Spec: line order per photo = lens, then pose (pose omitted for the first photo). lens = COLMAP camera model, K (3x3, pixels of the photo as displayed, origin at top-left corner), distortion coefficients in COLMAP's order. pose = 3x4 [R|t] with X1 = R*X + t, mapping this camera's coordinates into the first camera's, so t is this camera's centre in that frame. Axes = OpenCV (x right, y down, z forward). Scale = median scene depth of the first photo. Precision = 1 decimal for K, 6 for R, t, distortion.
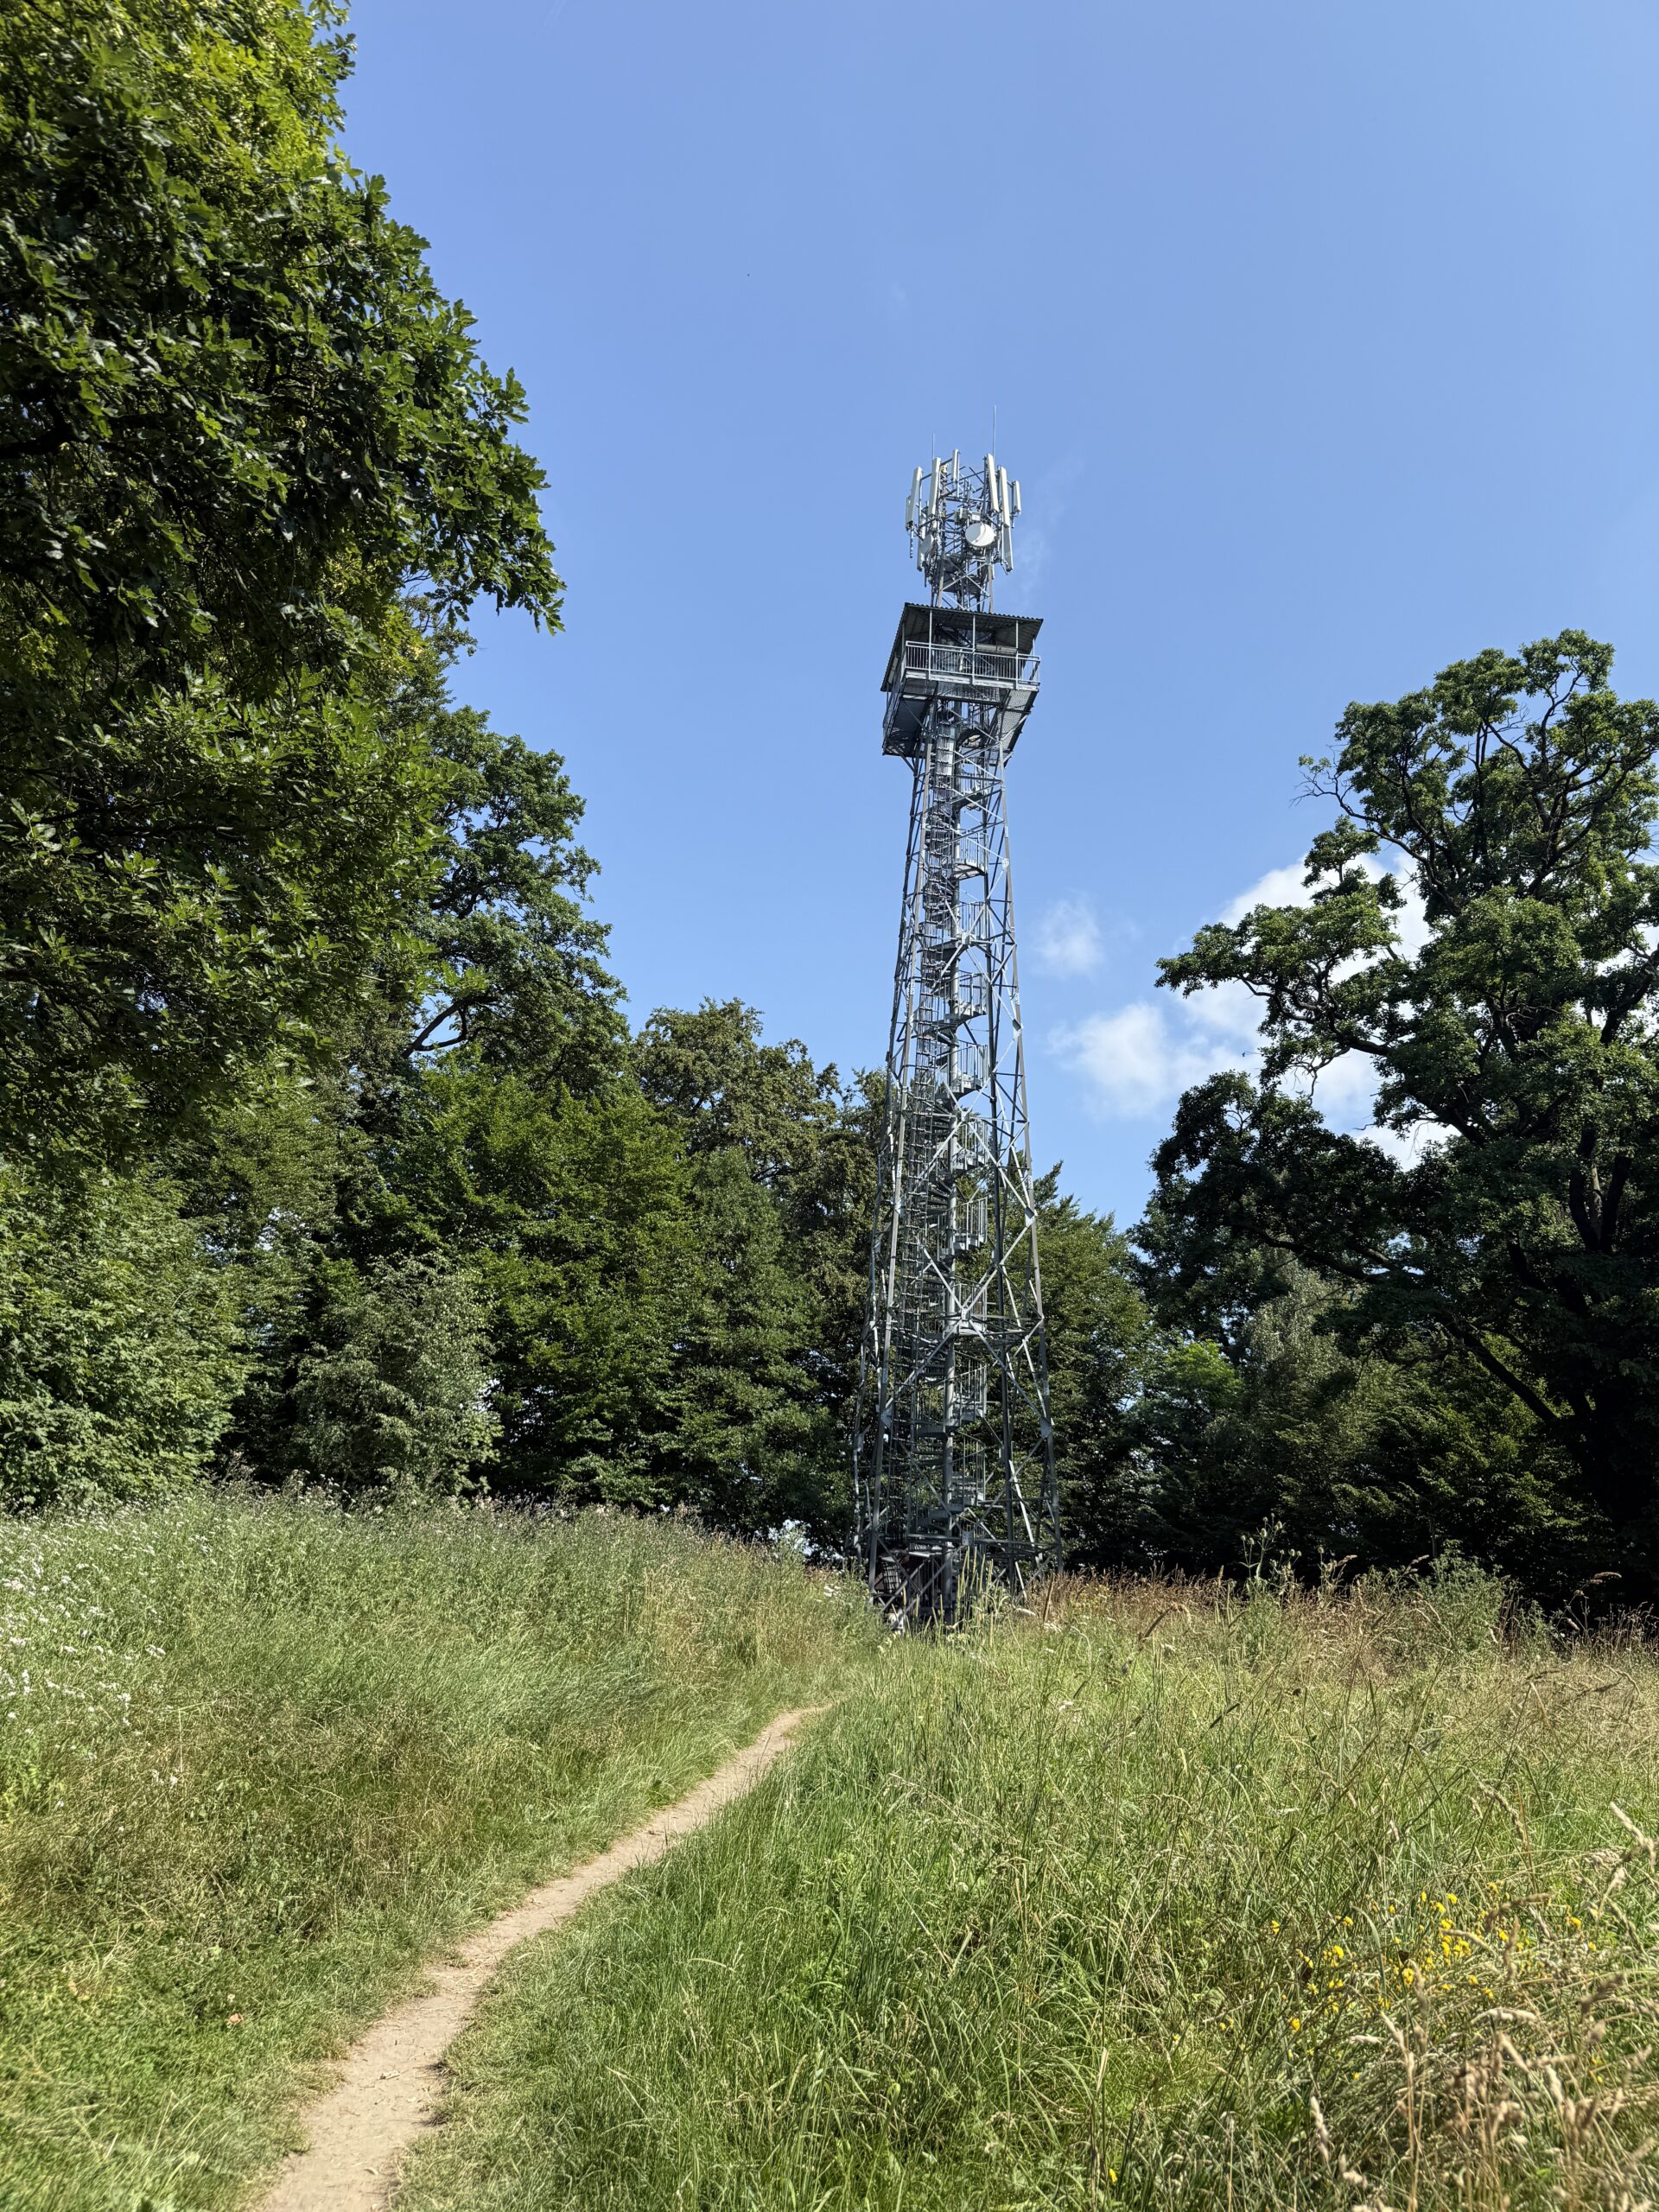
lens RADIAL K [[1551.8, 0, 816.3], [0, 1551.8, 1119.0], [0, 0, 1]] dist [0.056533, -0.052512]
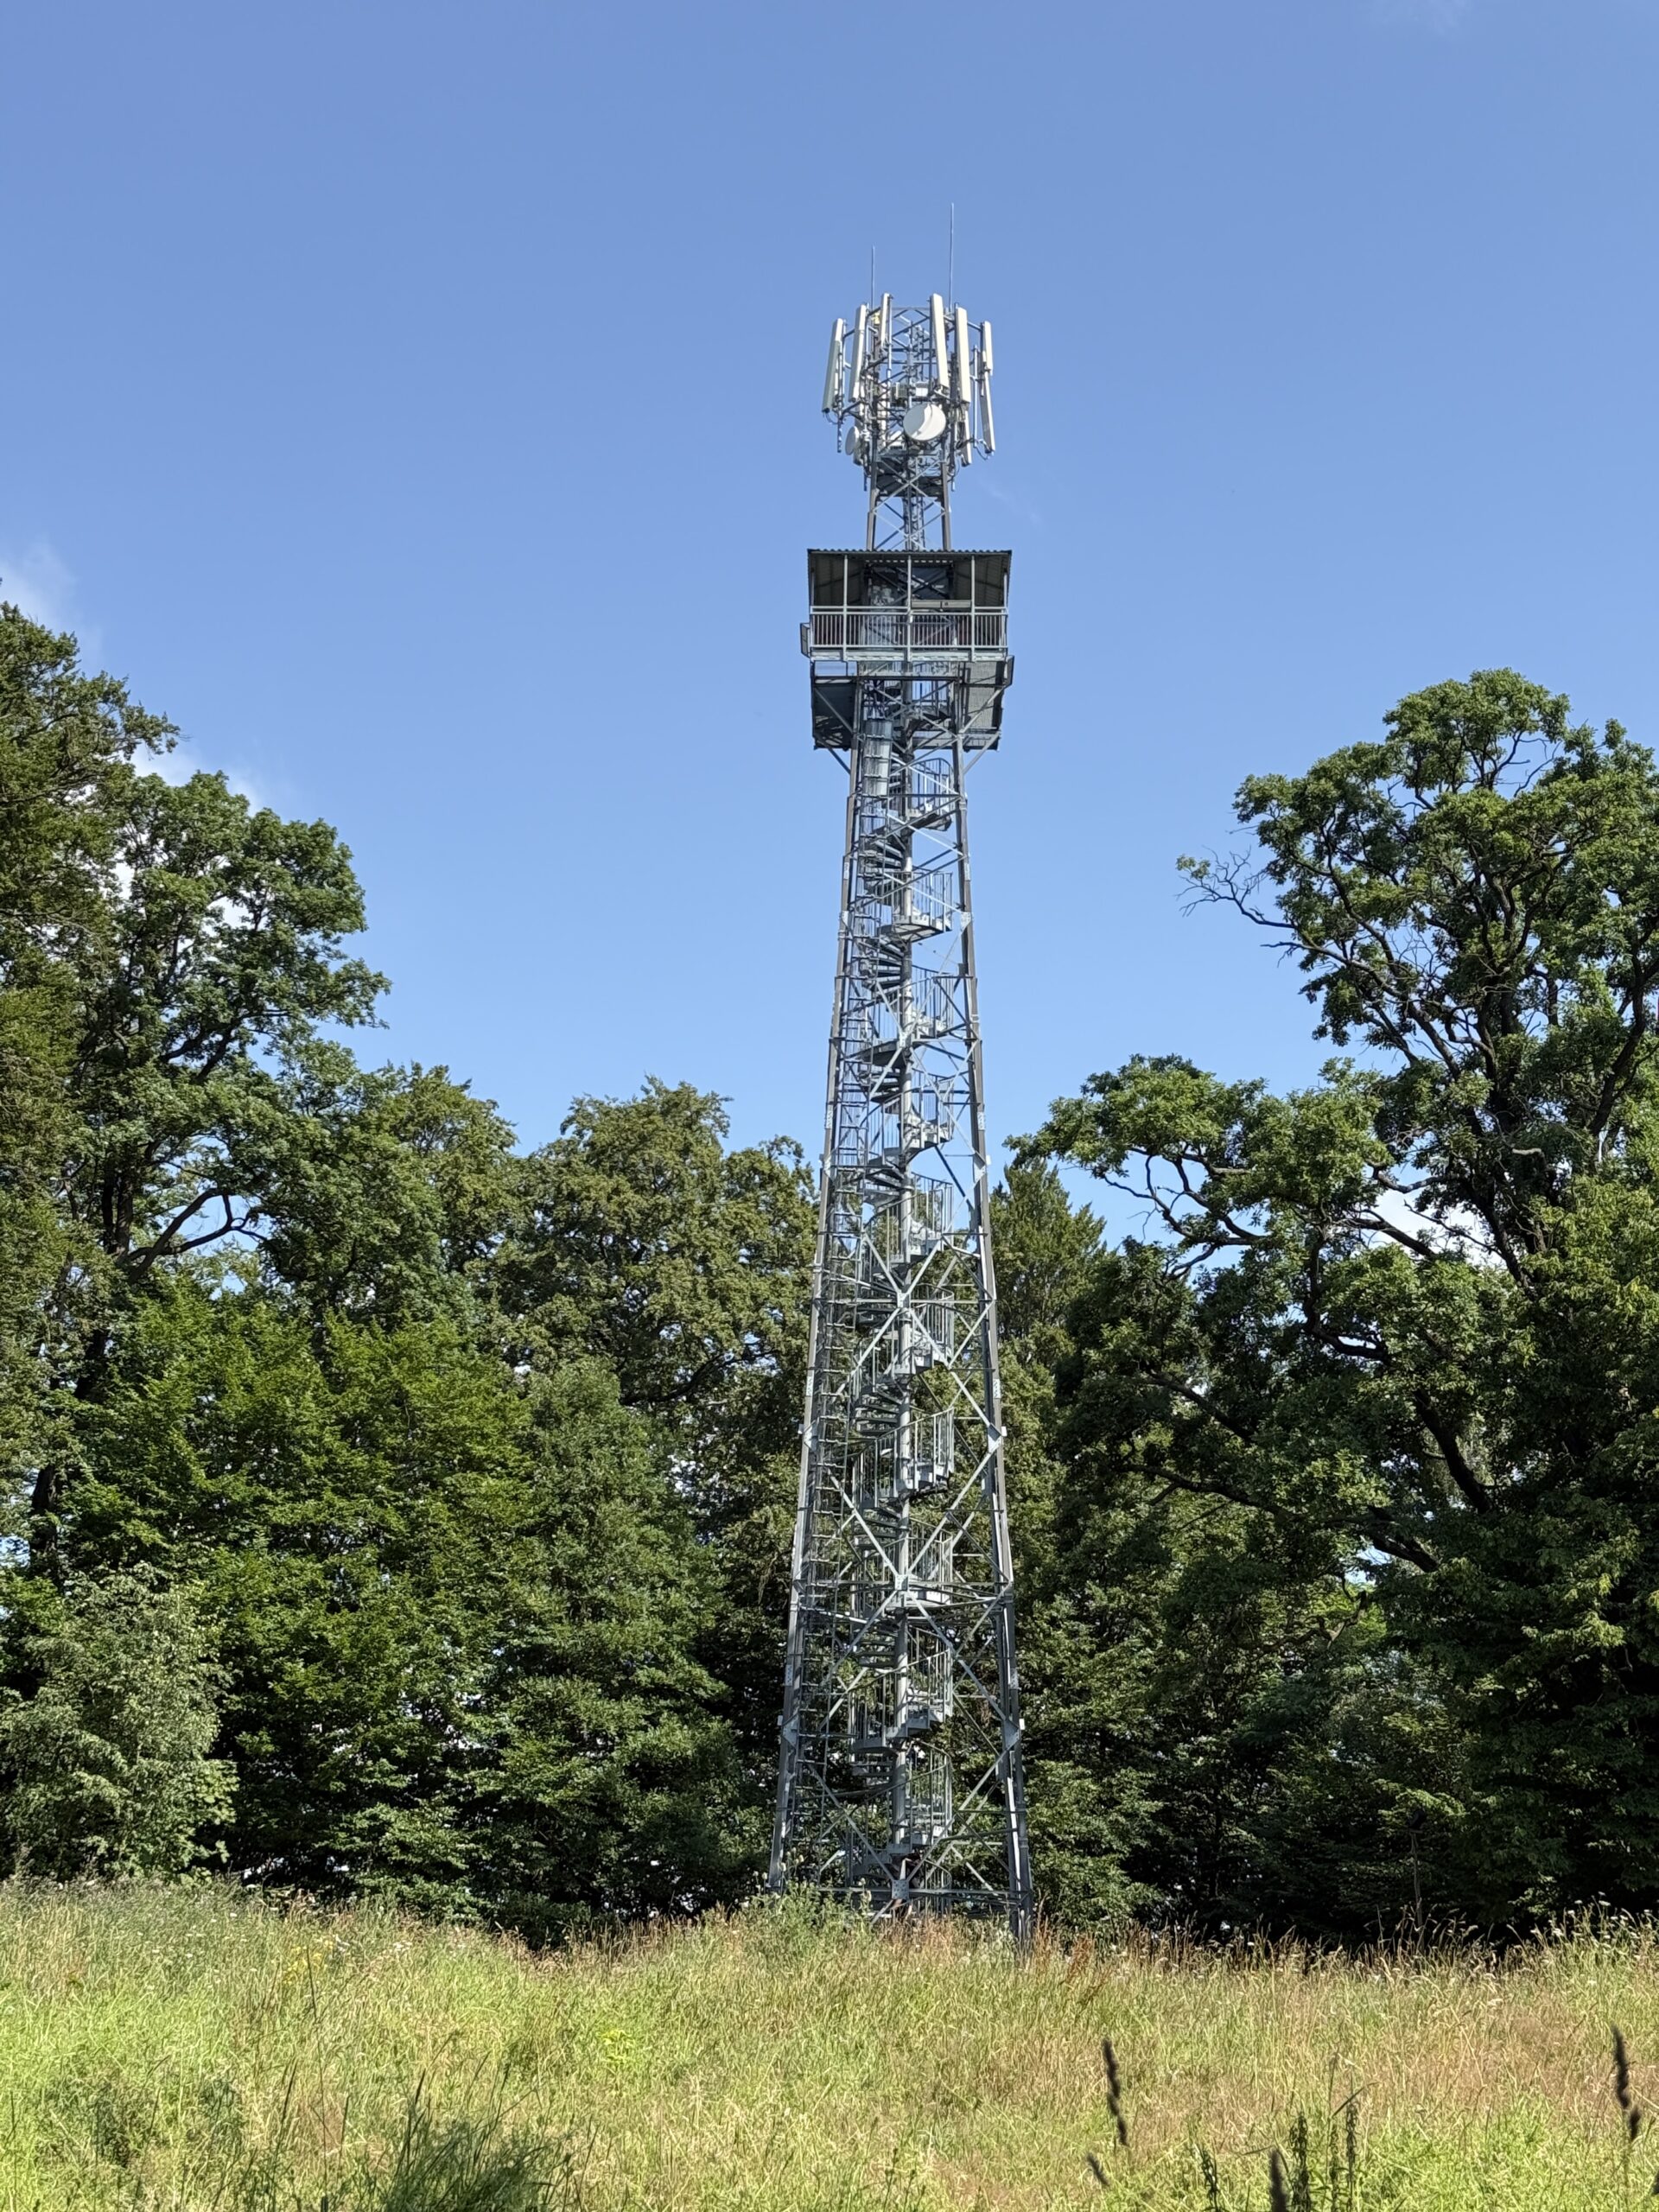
lens RADIAL K [[3099.1, 0, 820.0], [0, 3099.1, 1110.5], [0, 0, 1]] dist [0.122643, 0.000000]
pose [[0.989748, -0.074369, -0.121934, 0.281717], [0.075210, 0.997165, 0.002302, -0.112425], [0.121418, -0.011449, 0.992535, -0.496052]]
